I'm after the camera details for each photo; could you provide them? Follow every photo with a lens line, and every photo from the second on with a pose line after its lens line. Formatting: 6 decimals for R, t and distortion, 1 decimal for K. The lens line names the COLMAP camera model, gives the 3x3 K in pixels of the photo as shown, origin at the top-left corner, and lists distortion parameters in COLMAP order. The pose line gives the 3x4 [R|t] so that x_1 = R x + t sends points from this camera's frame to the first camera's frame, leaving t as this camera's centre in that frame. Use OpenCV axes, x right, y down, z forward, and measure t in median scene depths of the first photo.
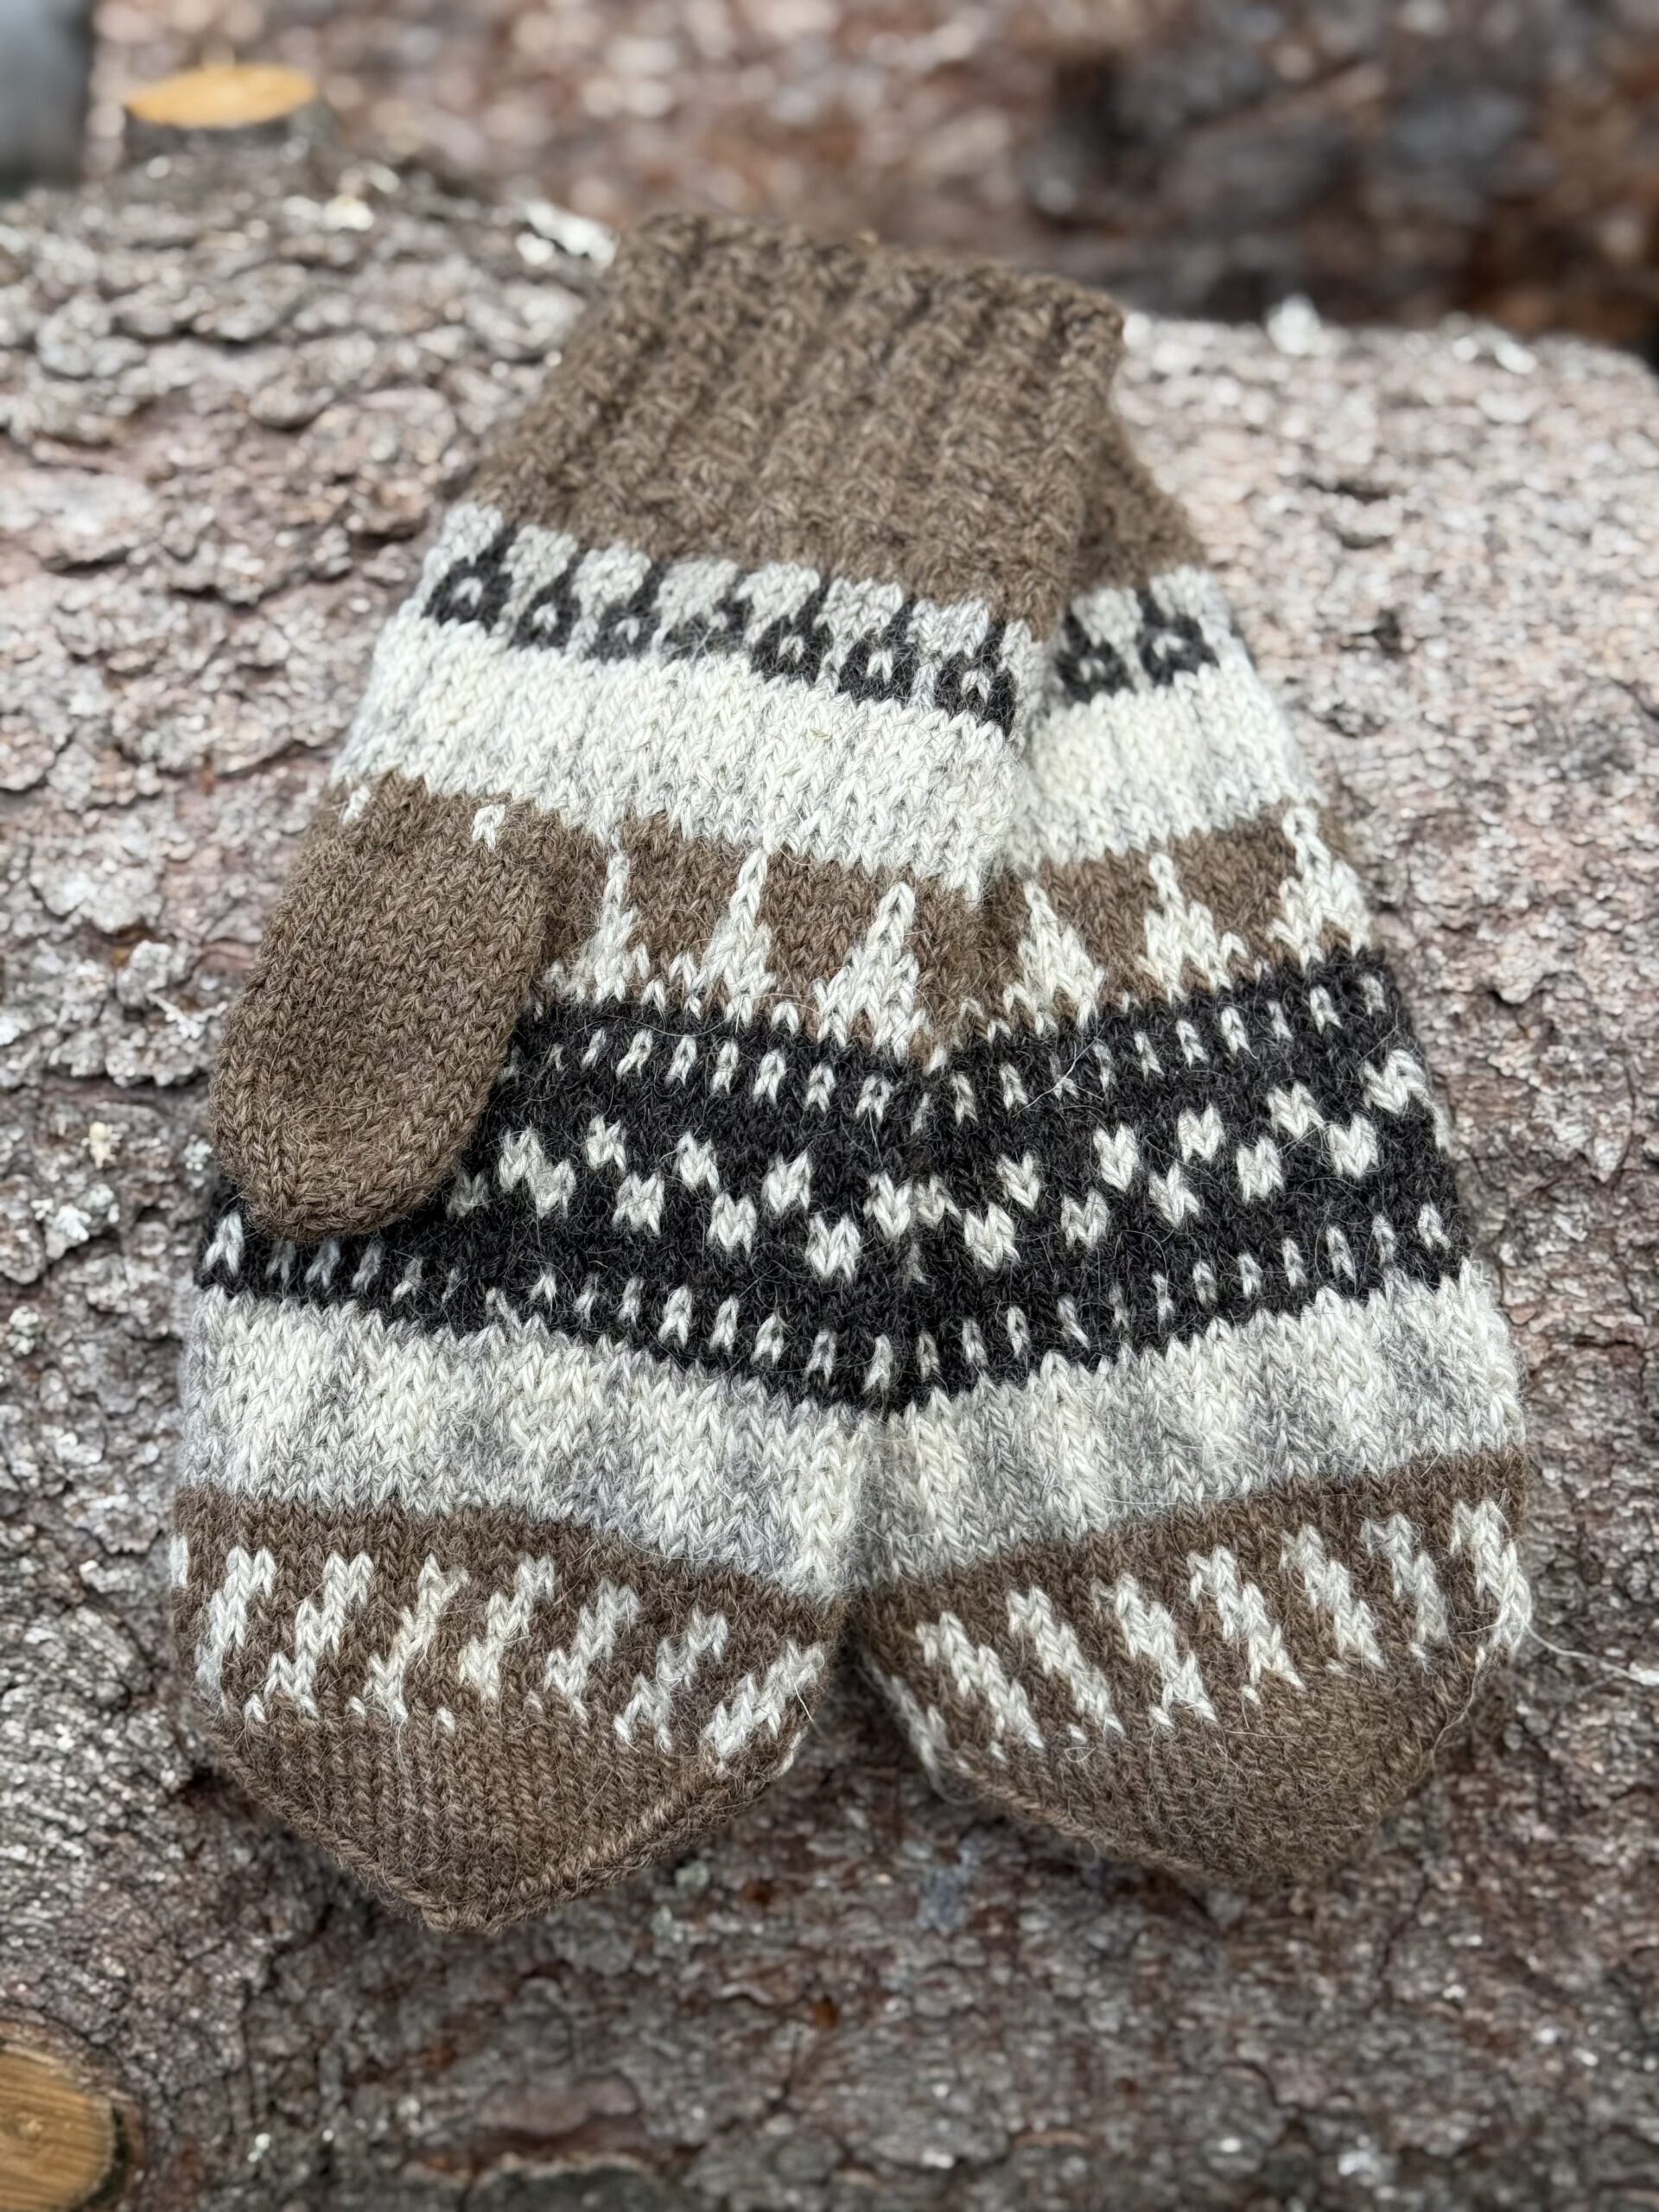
lens RADIAL K [[3131.7, 0, 829.5], [0, 3131.7, 1106.0], [0, 0, 1]] dist [0.190330, -0.424921]
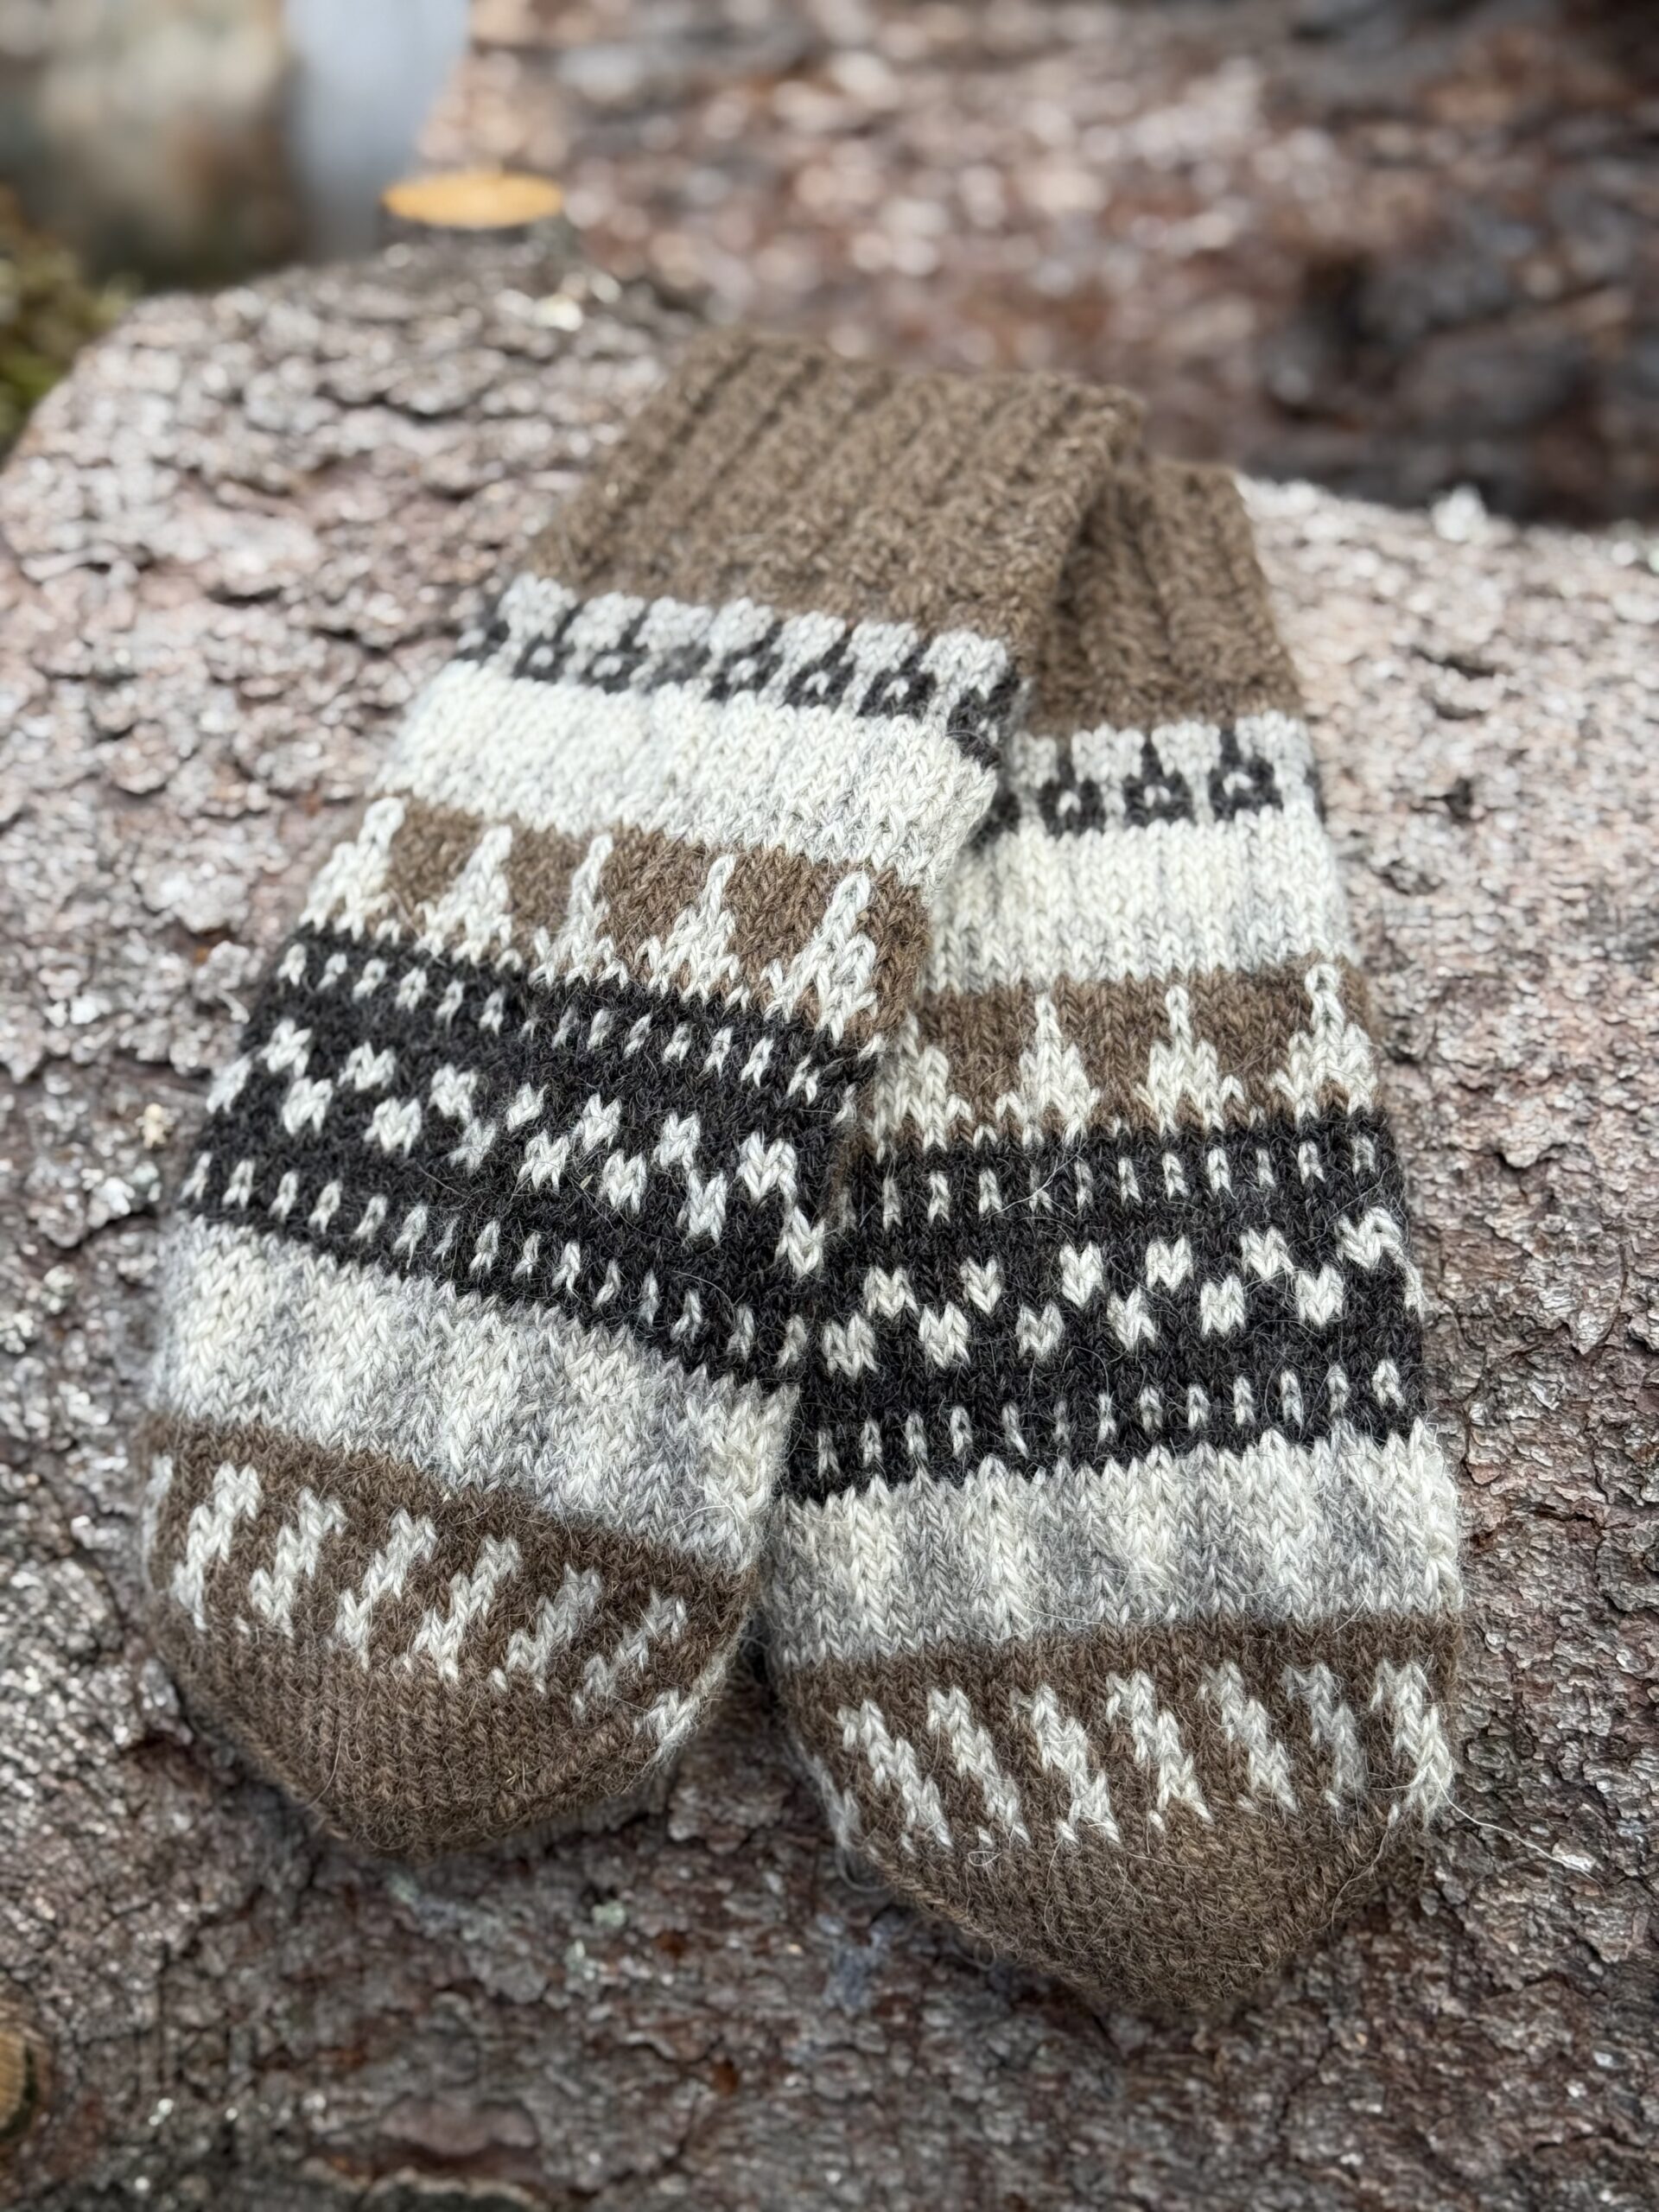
lens RADIAL K [[3131.7, 0, 829.5], [0, 3131.7, 1106.0], [0, 0, 1]] dist [0.190330, -0.424921]
pose [[0.984545, 0.128807, -0.118656, 0.115646], [-0.136352, 0.988973, -0.057804, 0.035547], [0.109902, 0.073089, 0.991251, -0.022385]]
